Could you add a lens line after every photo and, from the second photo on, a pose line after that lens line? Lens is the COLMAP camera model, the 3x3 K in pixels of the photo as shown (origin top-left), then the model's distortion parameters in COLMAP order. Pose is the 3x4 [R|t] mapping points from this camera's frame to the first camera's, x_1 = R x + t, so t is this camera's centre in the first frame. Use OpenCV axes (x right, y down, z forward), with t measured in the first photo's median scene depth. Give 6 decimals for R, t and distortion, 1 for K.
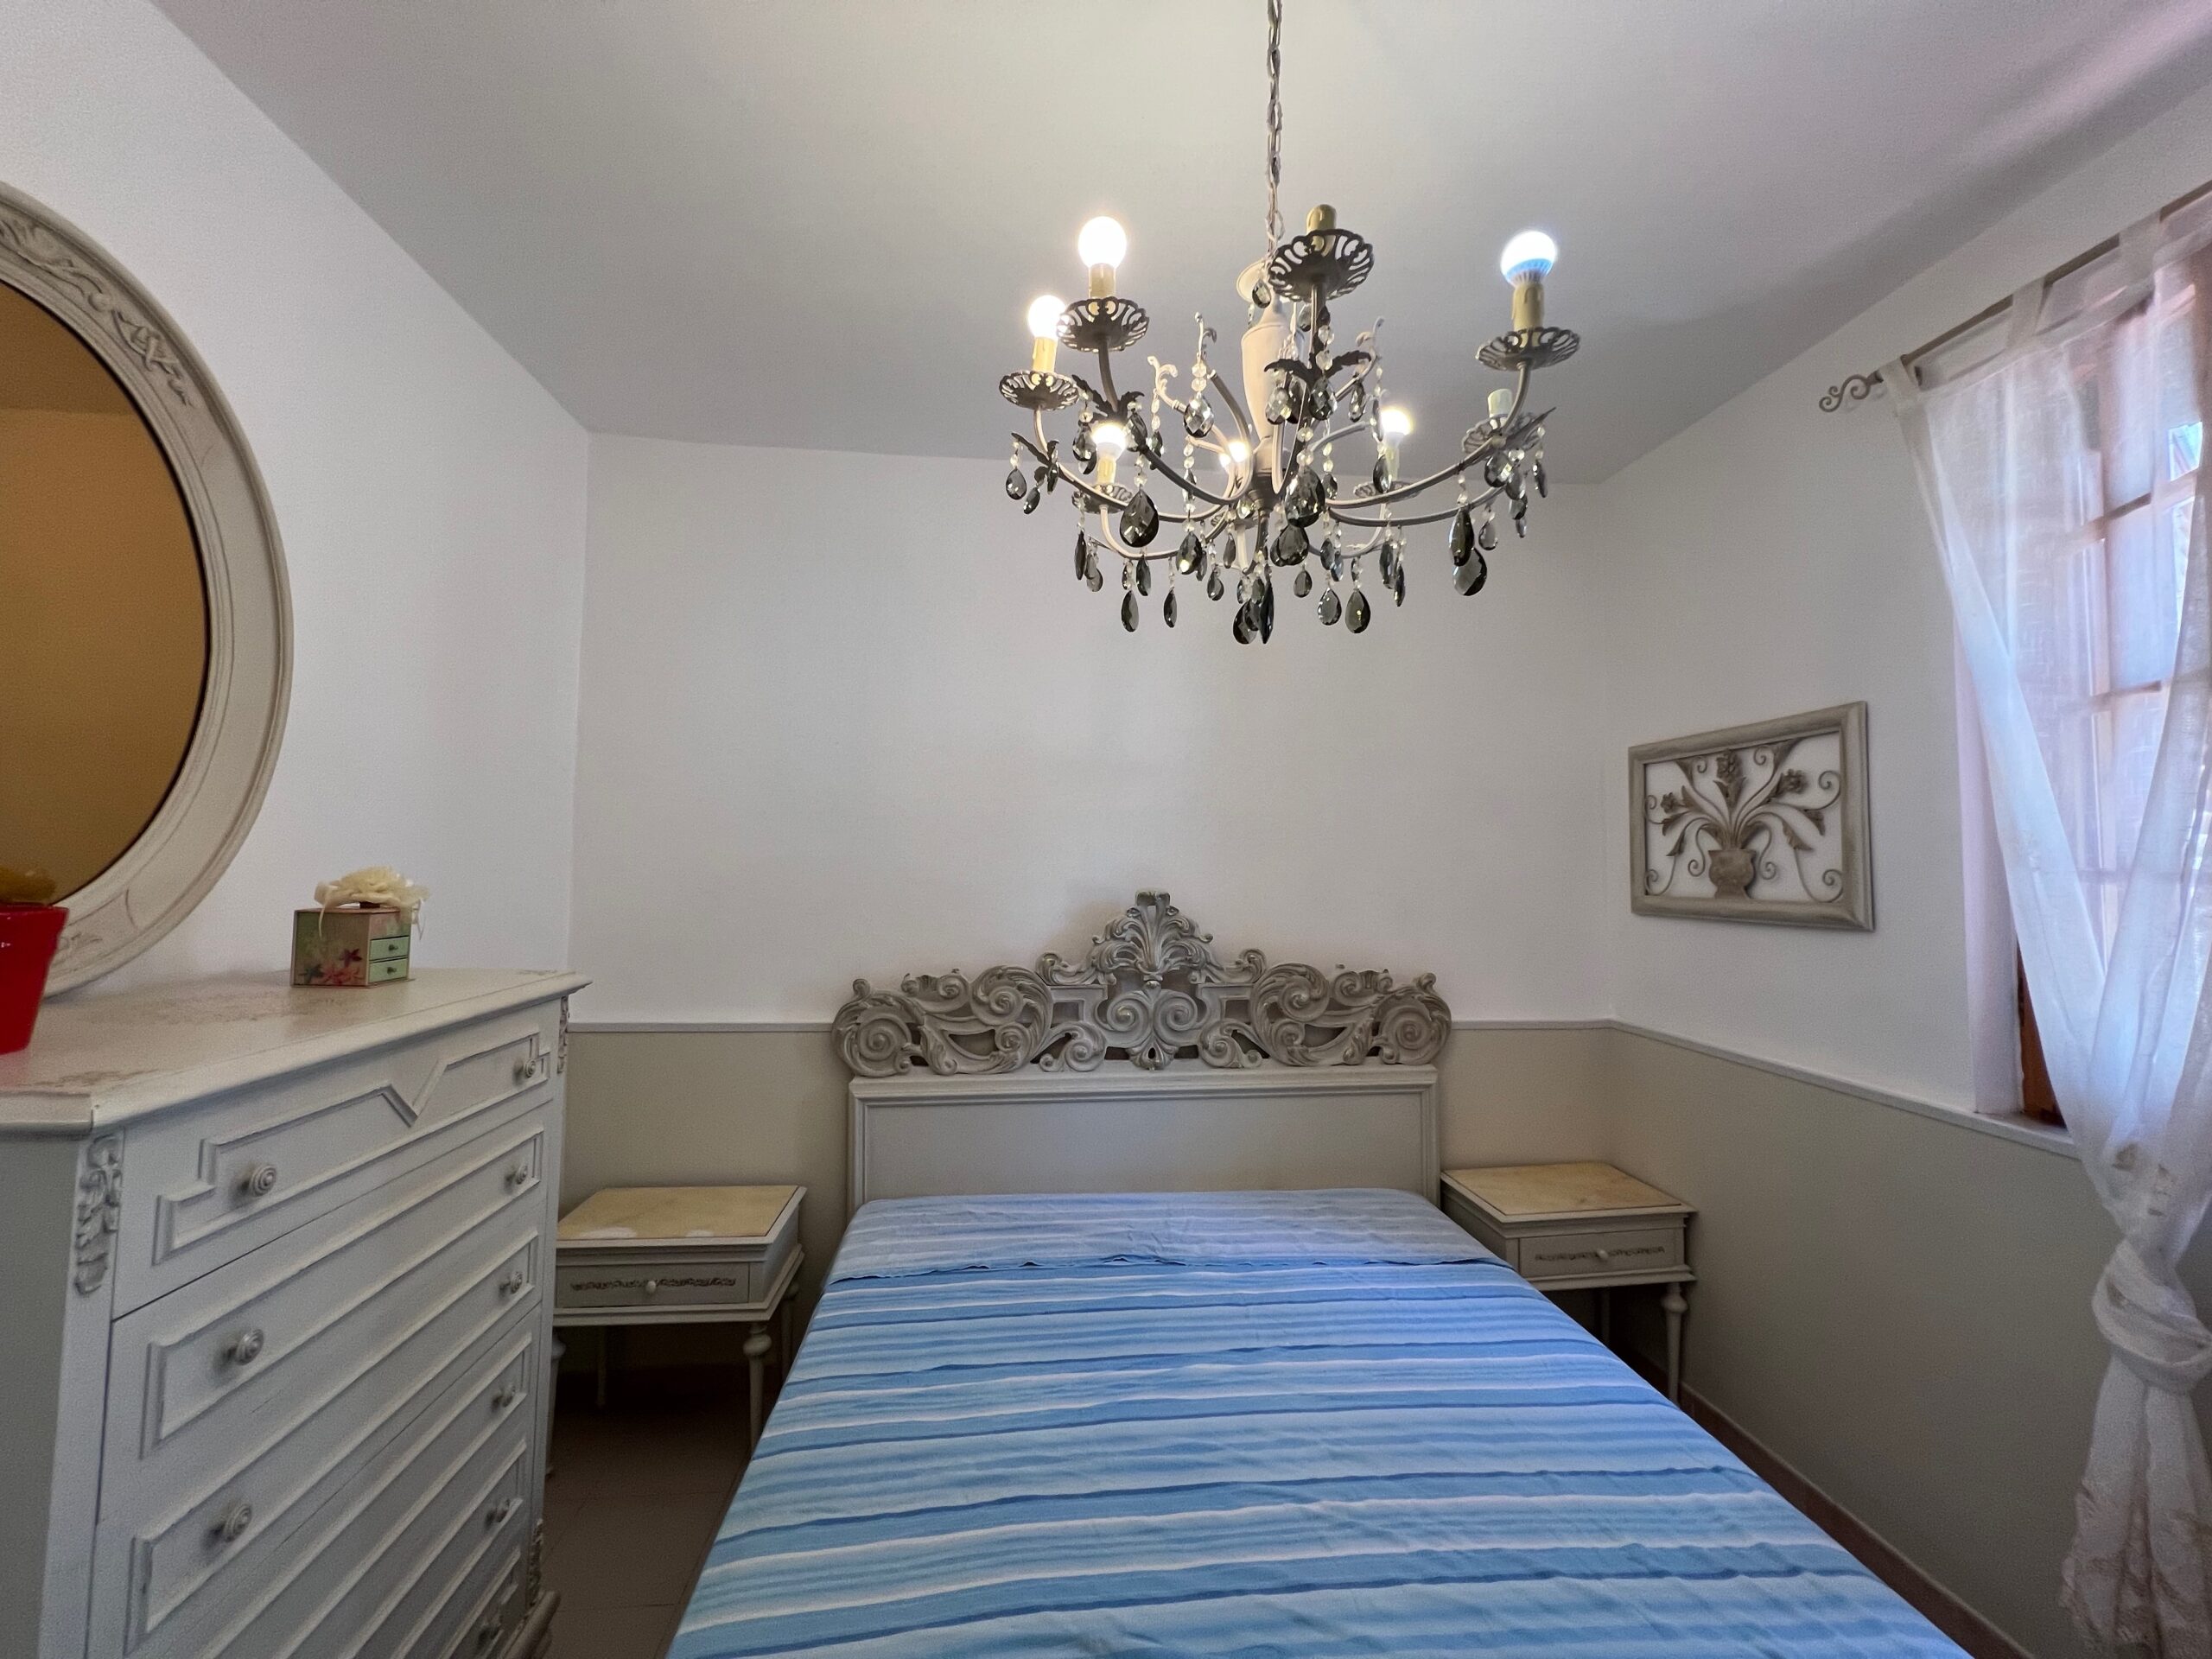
lens RADIAL K [[882.4, 0, 1082.9], [0, 882.4, 836.5], [0, 0, 1]] dist [0.002559, -0.001332]
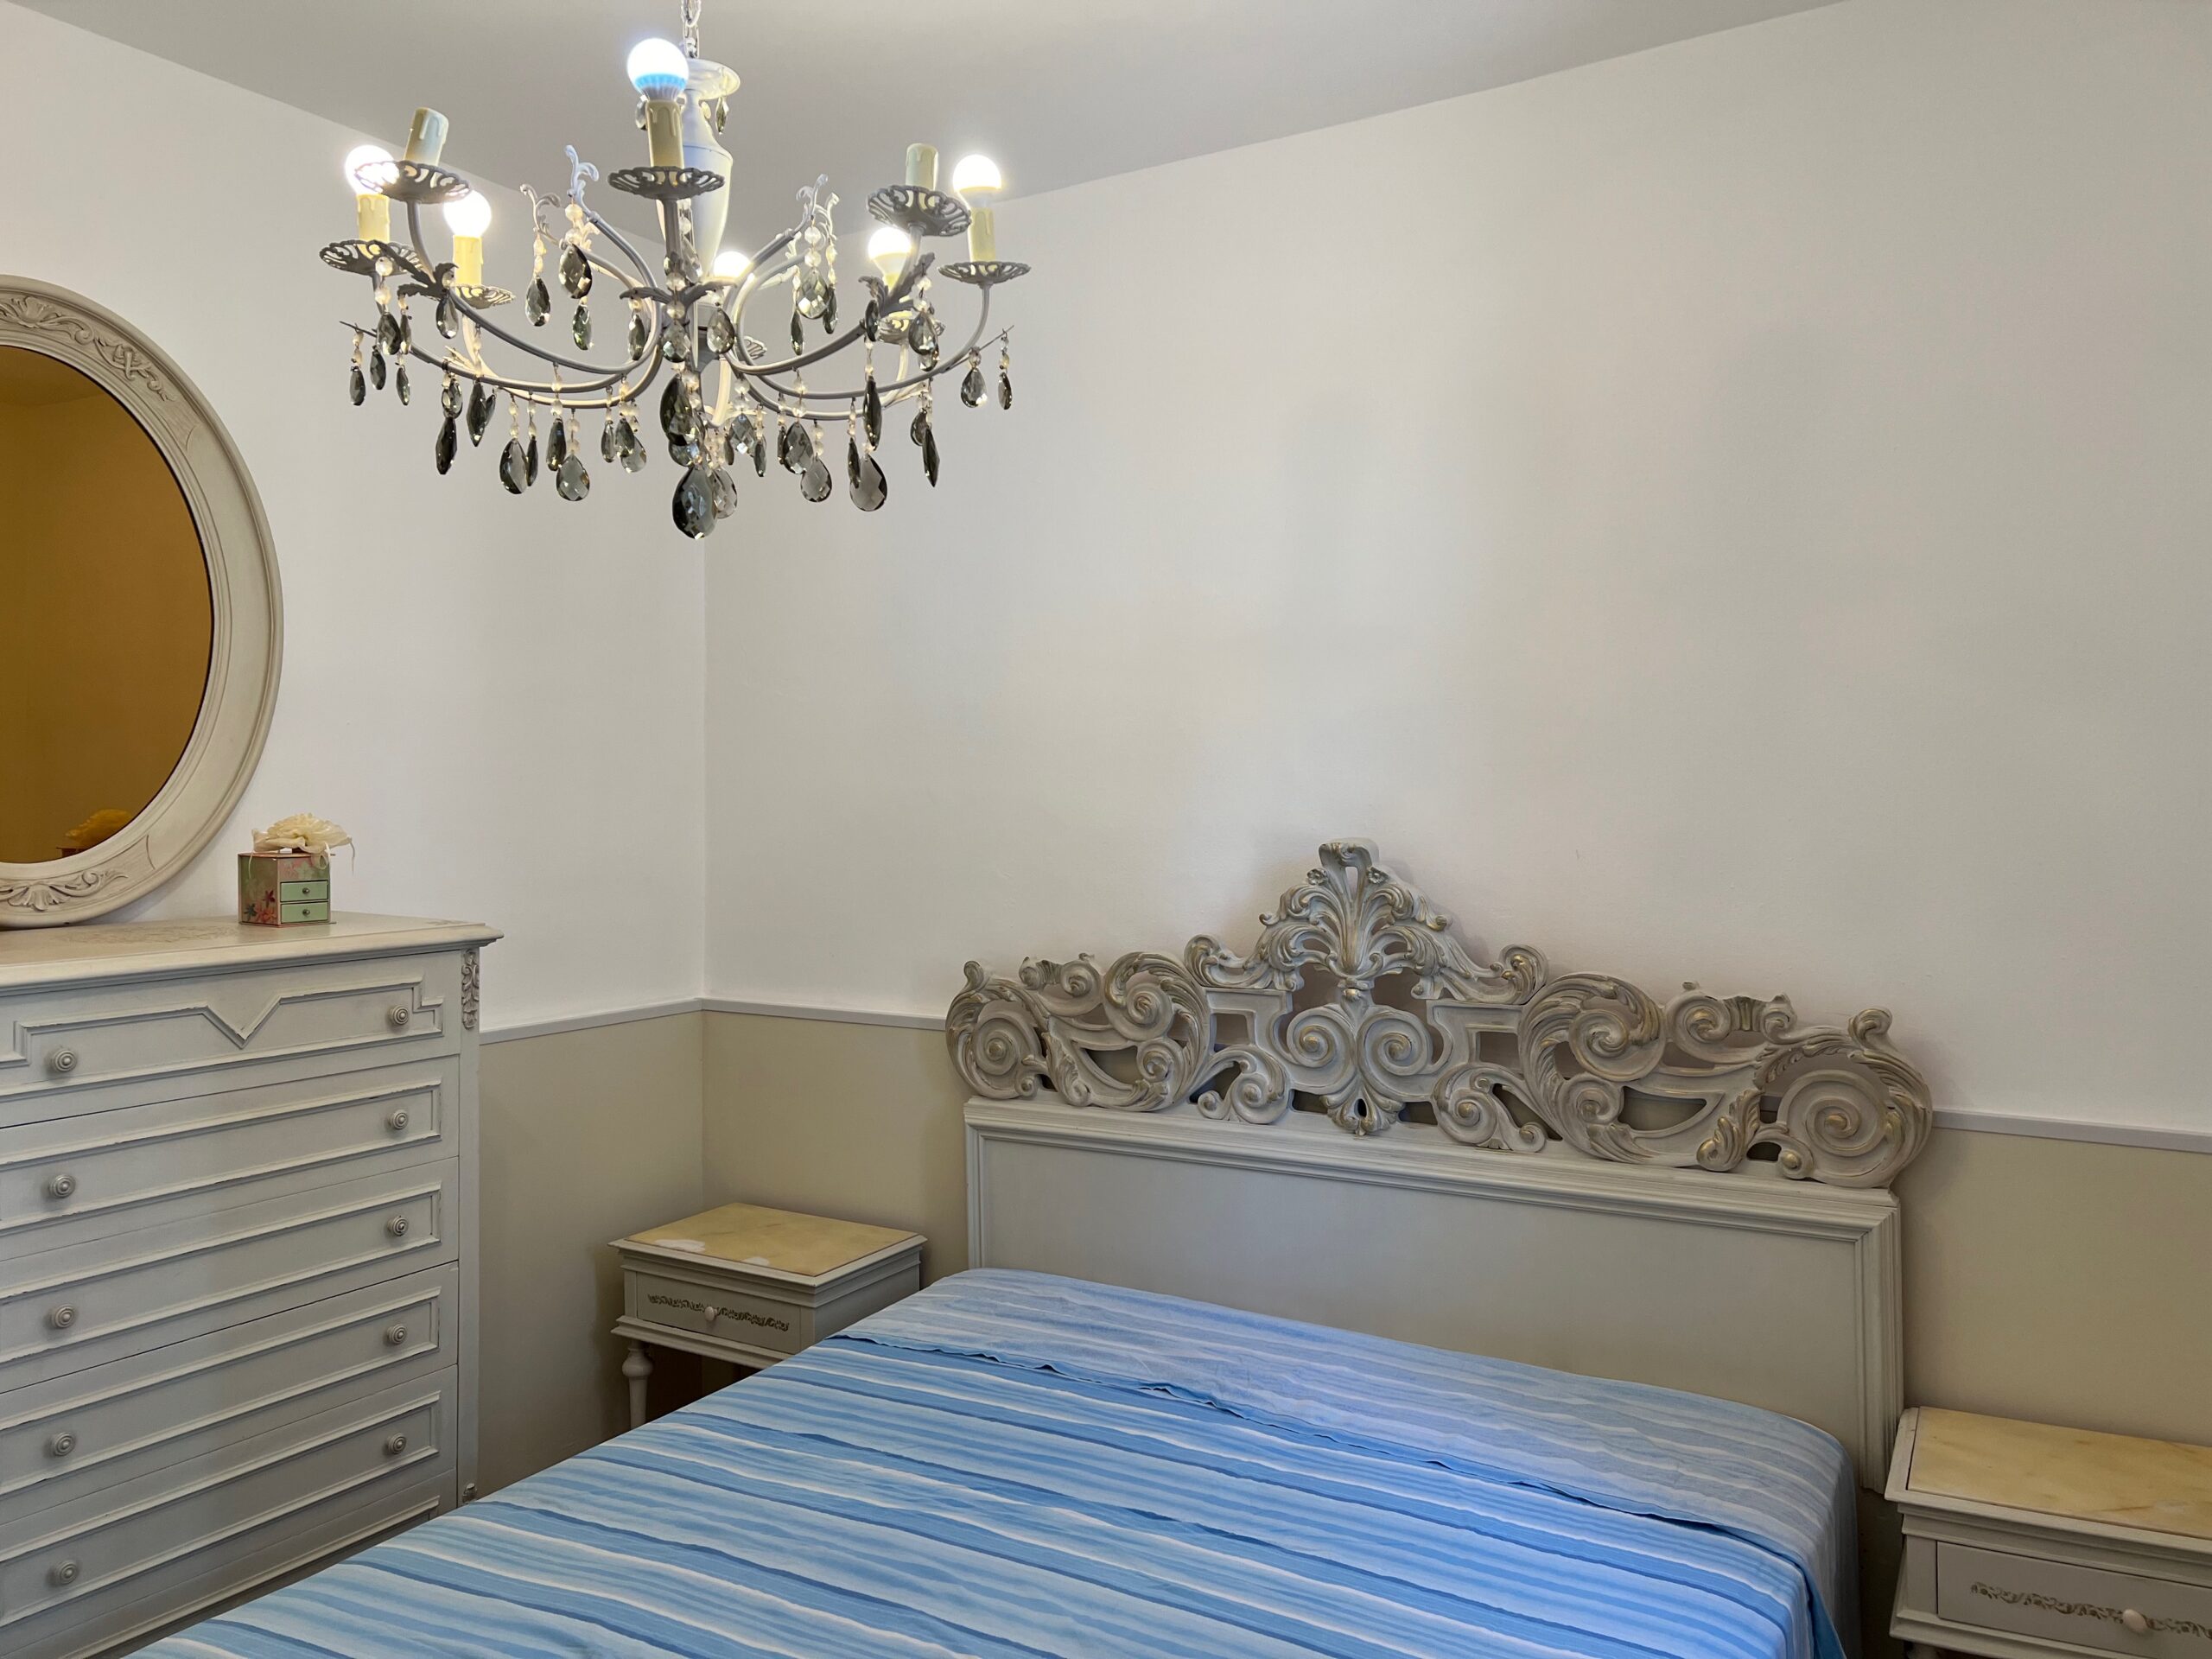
lens RADIAL K [[1667.2, 0, 1102.6], [0, 1667.2, 819.9], [0, 0, 1]] dist [0.082385, -0.080587]
pose [[0.808657, 0.000411, -0.588280, 0.630404], [0.029957, 0.998674, 0.041876, -0.007670], [0.587517, -0.051486, 0.807572, -0.032801]]
